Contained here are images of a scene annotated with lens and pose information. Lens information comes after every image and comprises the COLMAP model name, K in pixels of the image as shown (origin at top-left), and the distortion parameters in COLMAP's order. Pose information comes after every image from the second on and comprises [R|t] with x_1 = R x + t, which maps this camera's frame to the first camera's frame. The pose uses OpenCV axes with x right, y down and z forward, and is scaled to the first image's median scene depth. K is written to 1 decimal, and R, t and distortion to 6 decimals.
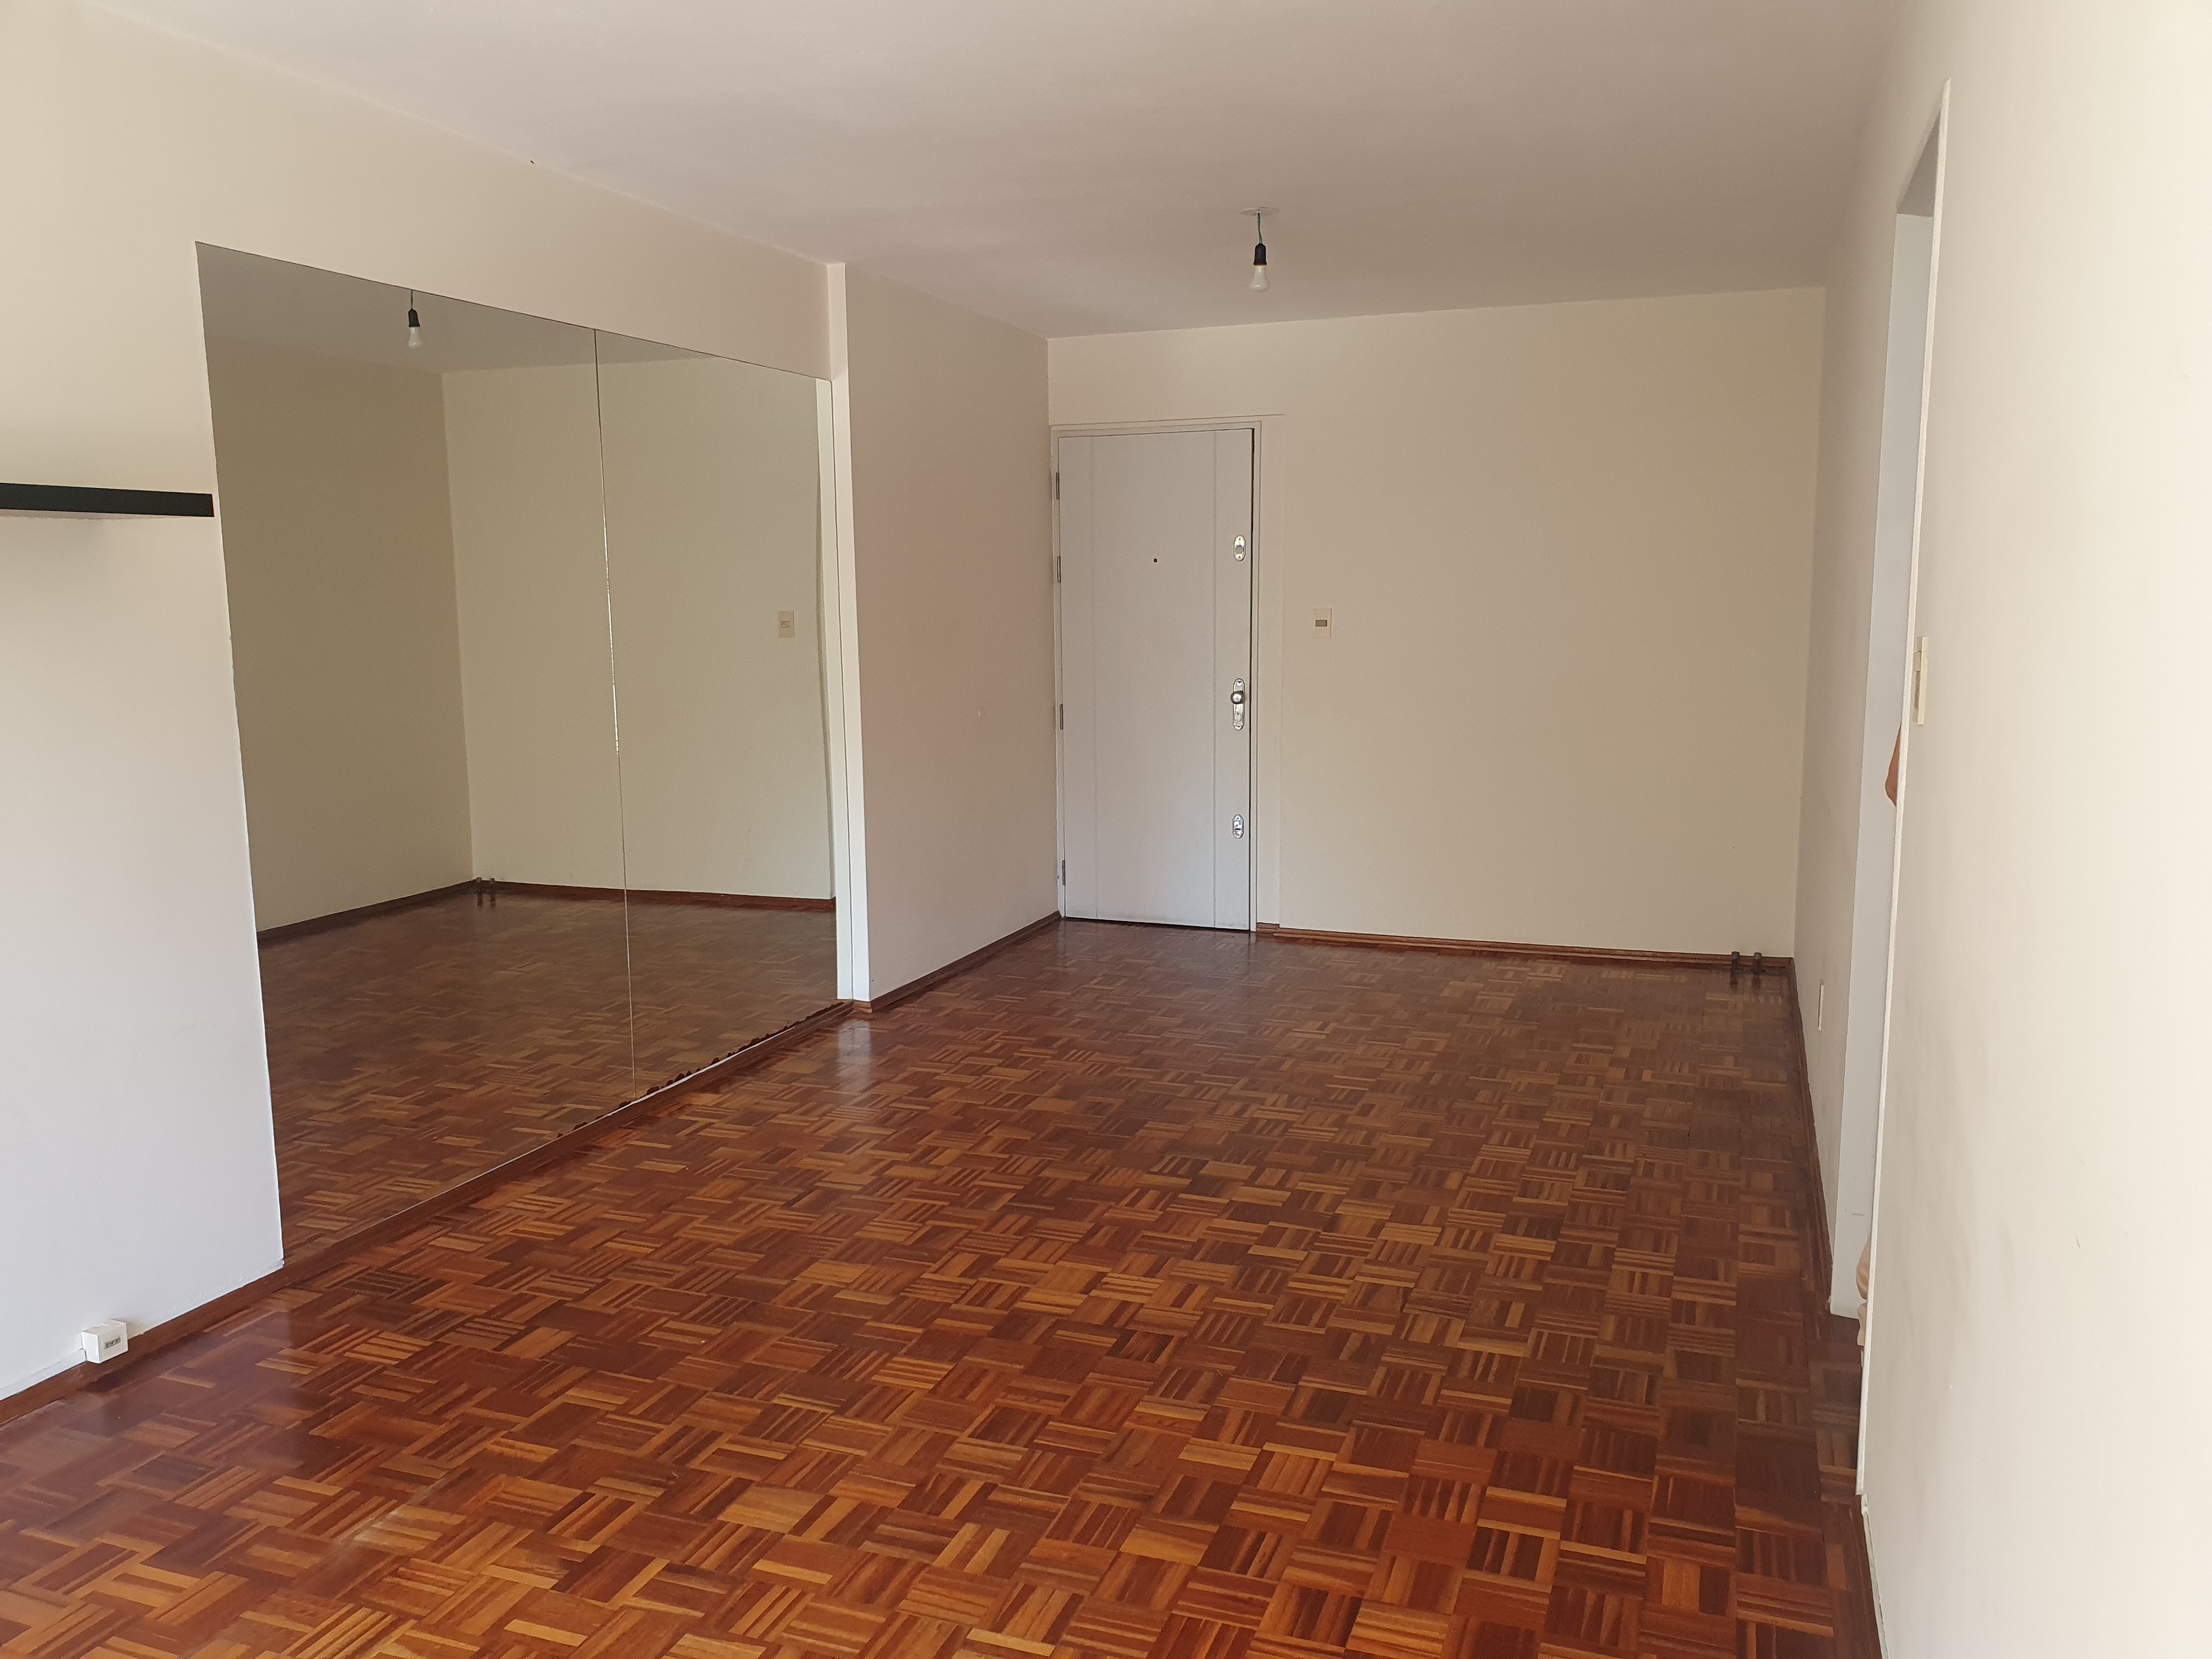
lens RADIAL K [[1723.7, 0, 1102.4], [0, 1723.7, 830.8], [0, 0, 1]] dist [-0.008812, -0.005209]
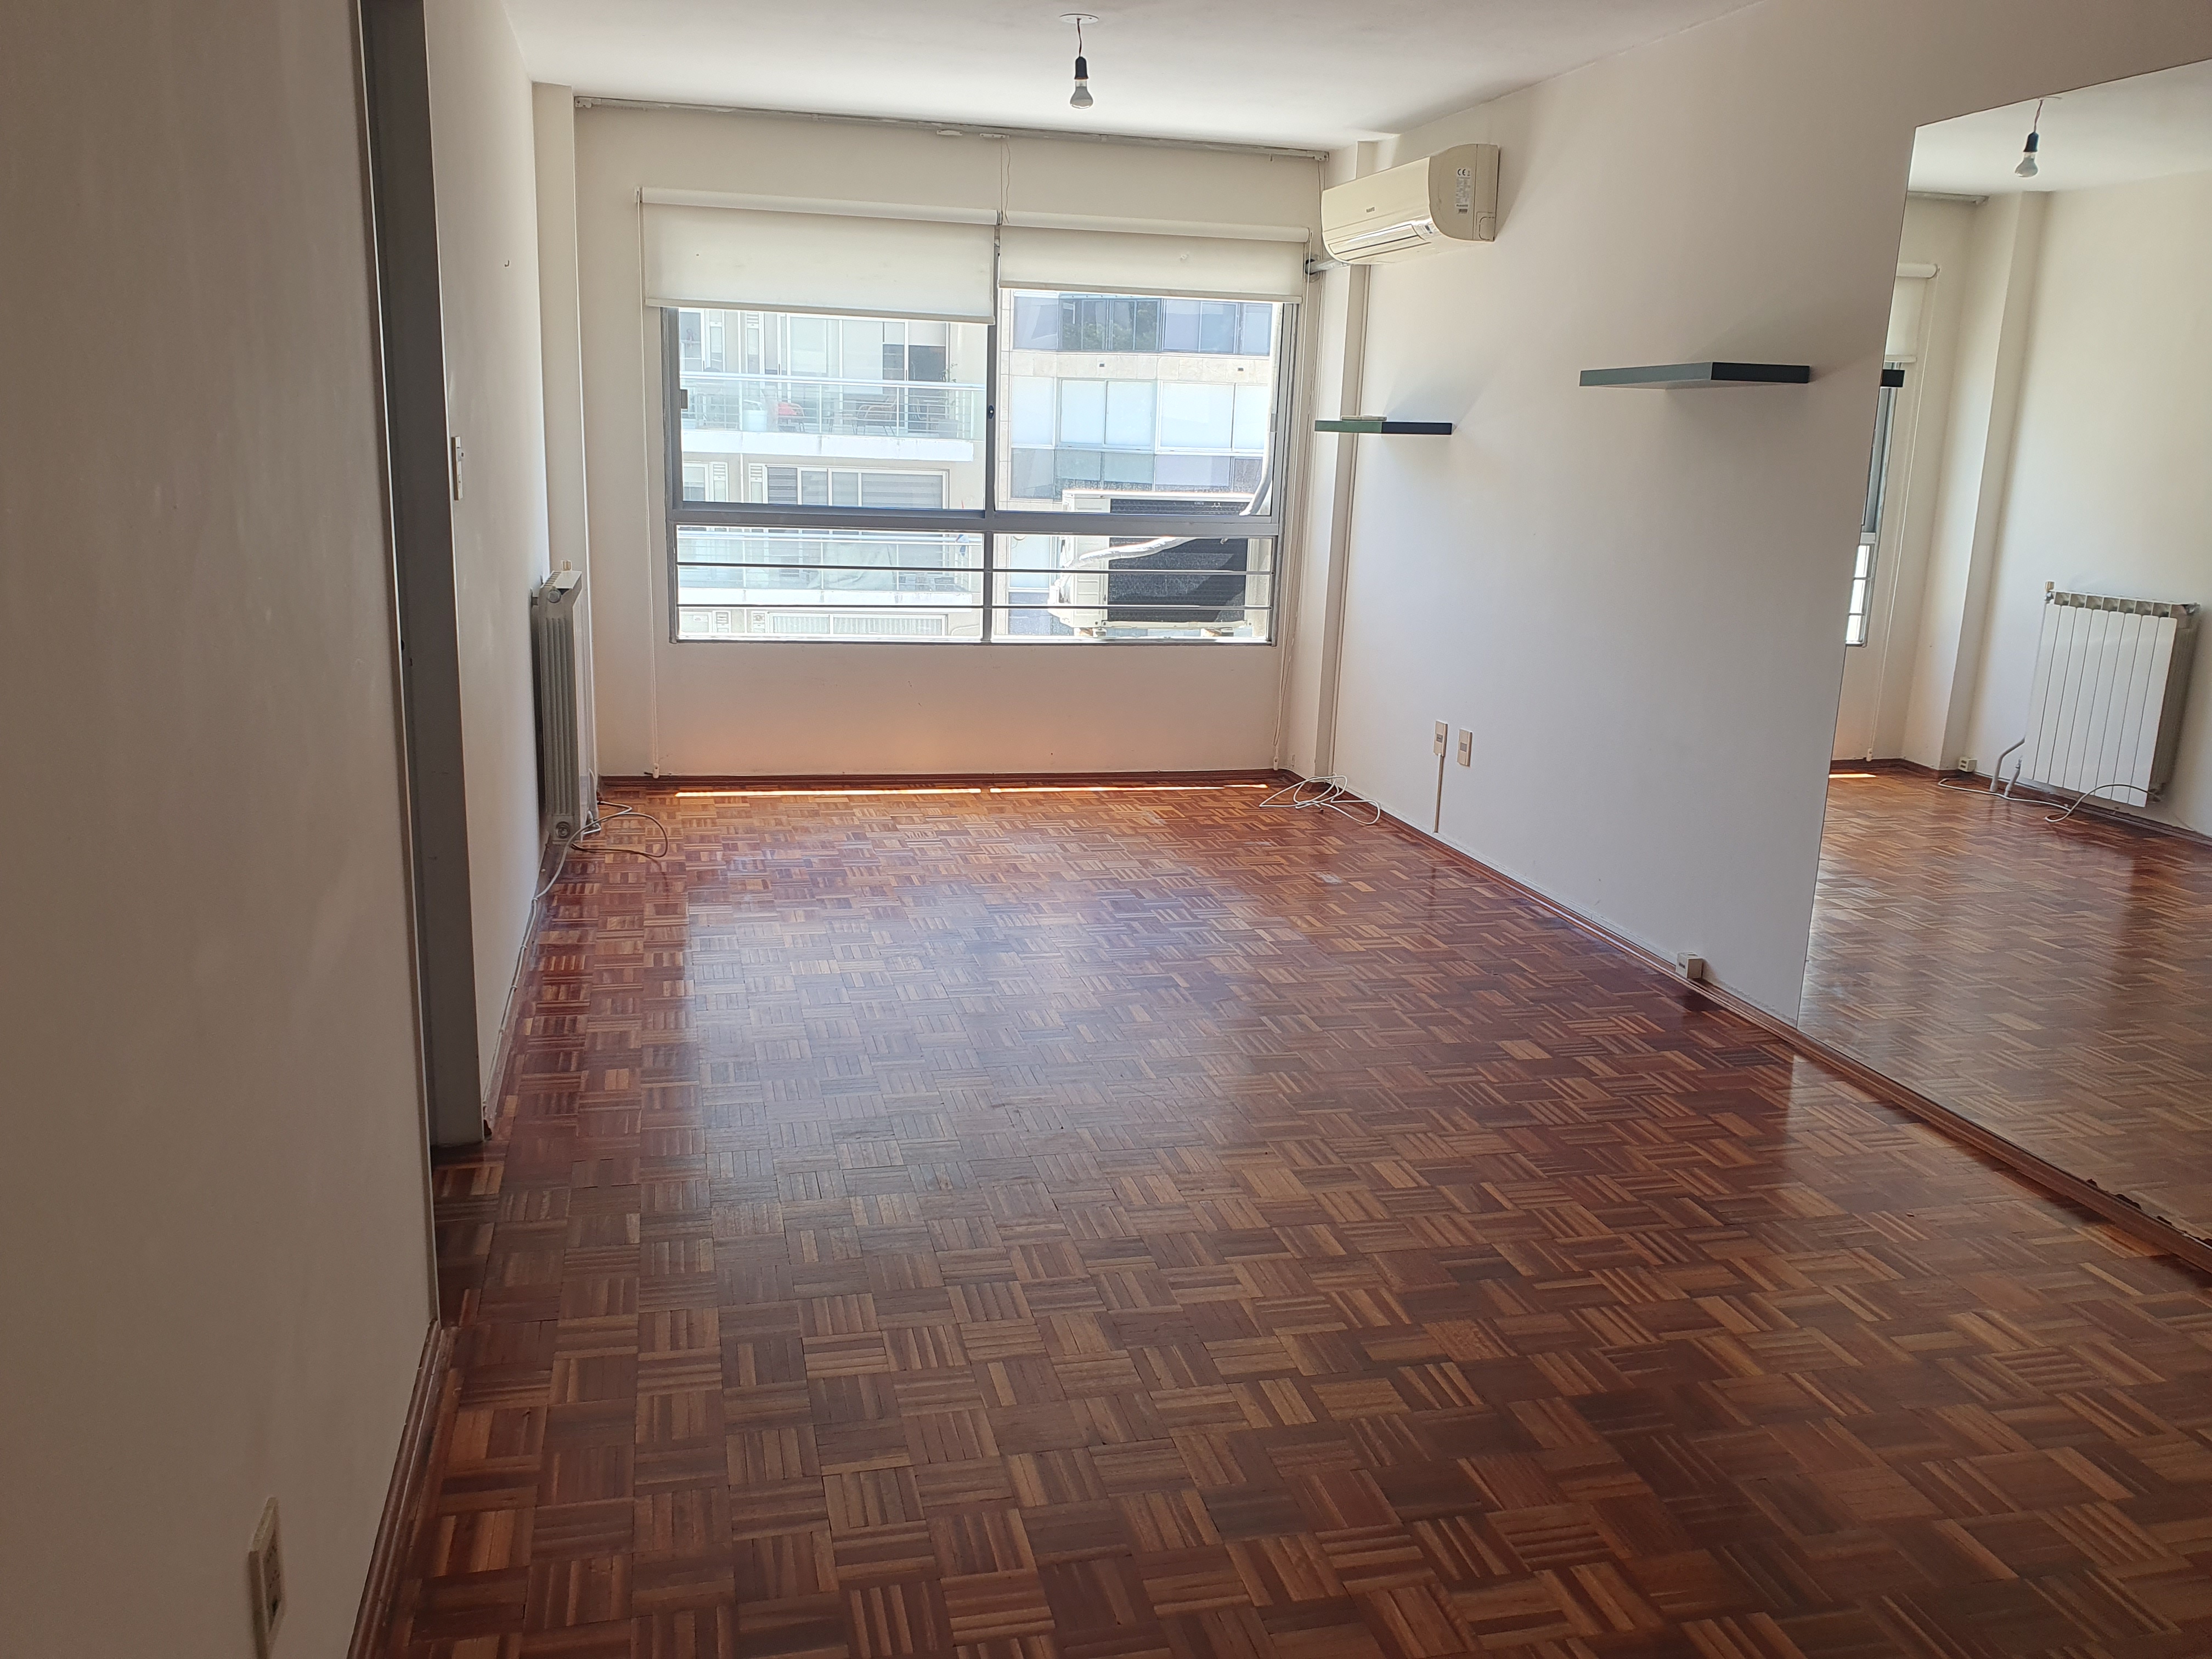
lens RADIAL K [[1723.7, 0, 1109.9], [0, 1723.7, 833.4], [0, 0, 1]] dist [-0.008812, -0.005209]
pose [[-0.831485, 0.110415, -0.544464, 0.487360], [-0.092145, 0.939065, 0.331158, -0.197243], [0.547852, 0.325523, -0.770645, 1.447807]]
